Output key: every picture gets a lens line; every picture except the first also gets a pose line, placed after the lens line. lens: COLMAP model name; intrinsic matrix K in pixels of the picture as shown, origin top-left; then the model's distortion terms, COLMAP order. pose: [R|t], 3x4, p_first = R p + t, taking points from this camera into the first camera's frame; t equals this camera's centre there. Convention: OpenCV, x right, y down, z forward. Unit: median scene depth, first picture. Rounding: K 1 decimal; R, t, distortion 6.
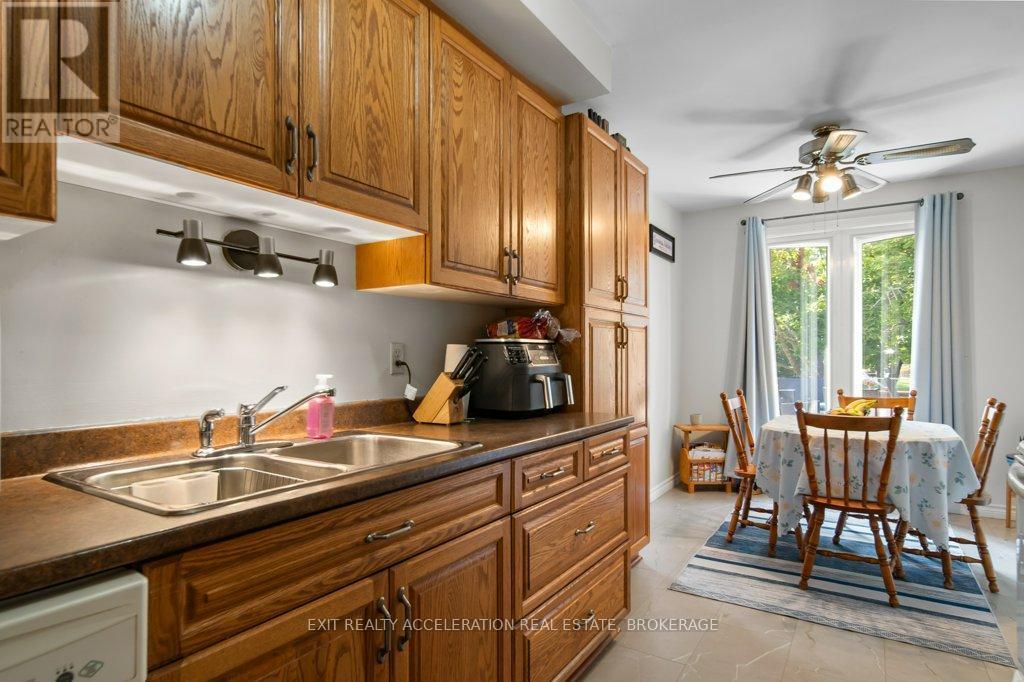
lens RADIAL K [[564.0, 0, 511.8], [0, 564.0, 349.8], [0, 0, 1]] dist [0.001682, 0.001807]
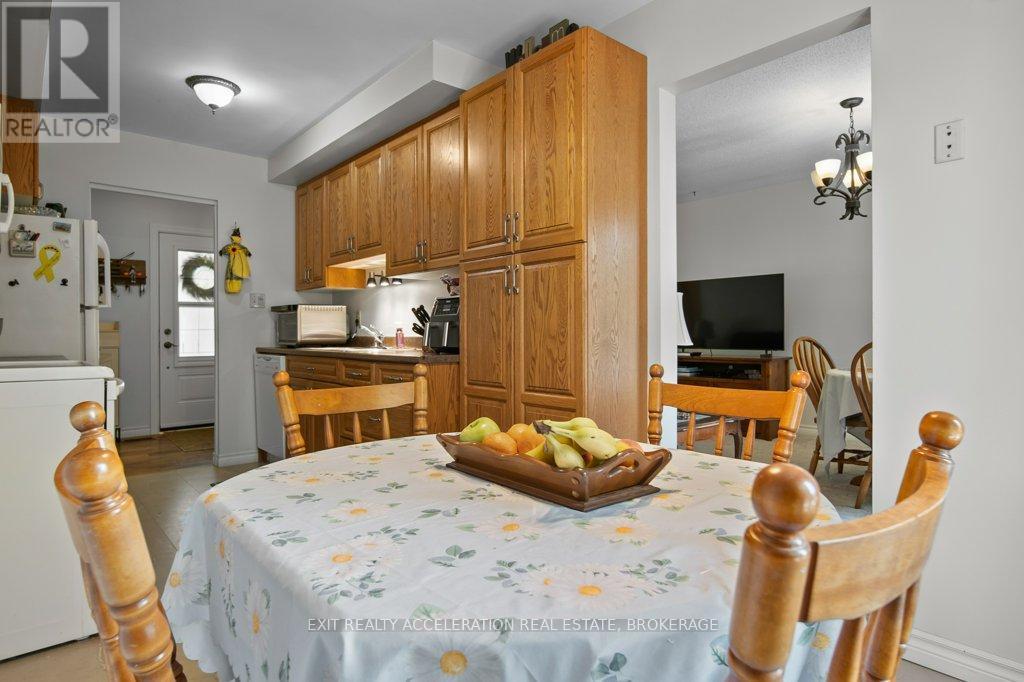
lens RADIAL K [[563.8, 0, 512.0], [0, 563.8, 341.0], [0, 0, 1]] dist [-0.002541, 0.000274]
pose [[-0.288433, 0.016334, -0.957361, 1.140335], [0.015145, 0.999807, 0.012495, 0.065674], [0.957380, -0.010895, -0.288625, 1.361990]]
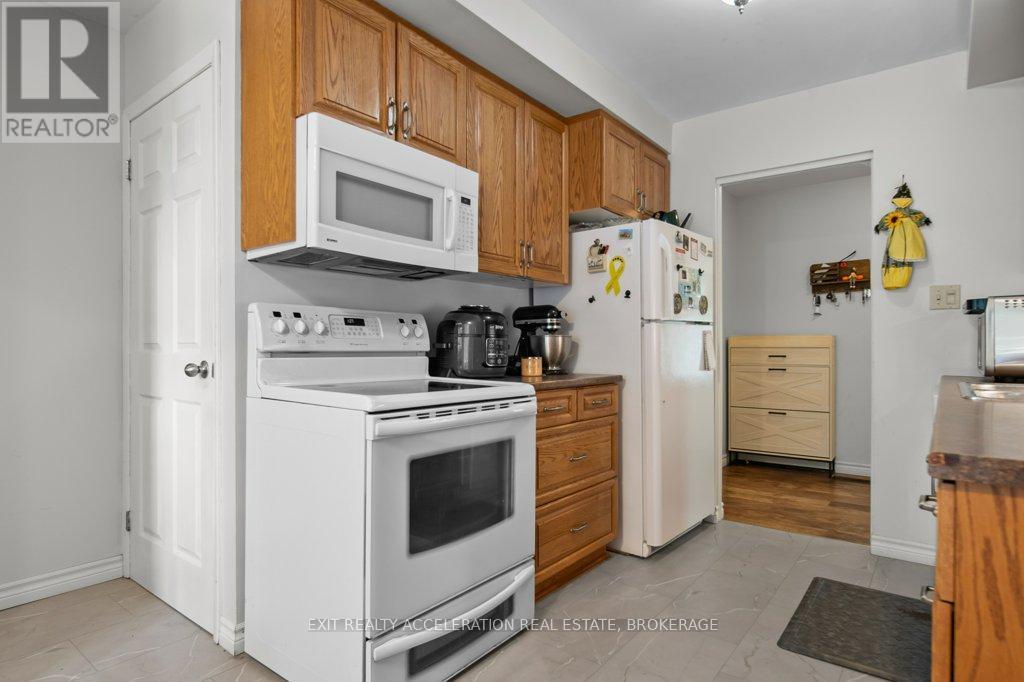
lens RADIAL K [[555.2, 0, 511.4], [0, 555.2, 357.2], [0, 0, 1]] dist [-0.003939, 0.000162]
pose [[-0.995083, -0.003331, 0.098984, 0.373726], [-0.002715, 0.999976, 0.006364, 0.057171], [-0.099002, 0.006064, -0.995069, 1.198888]]
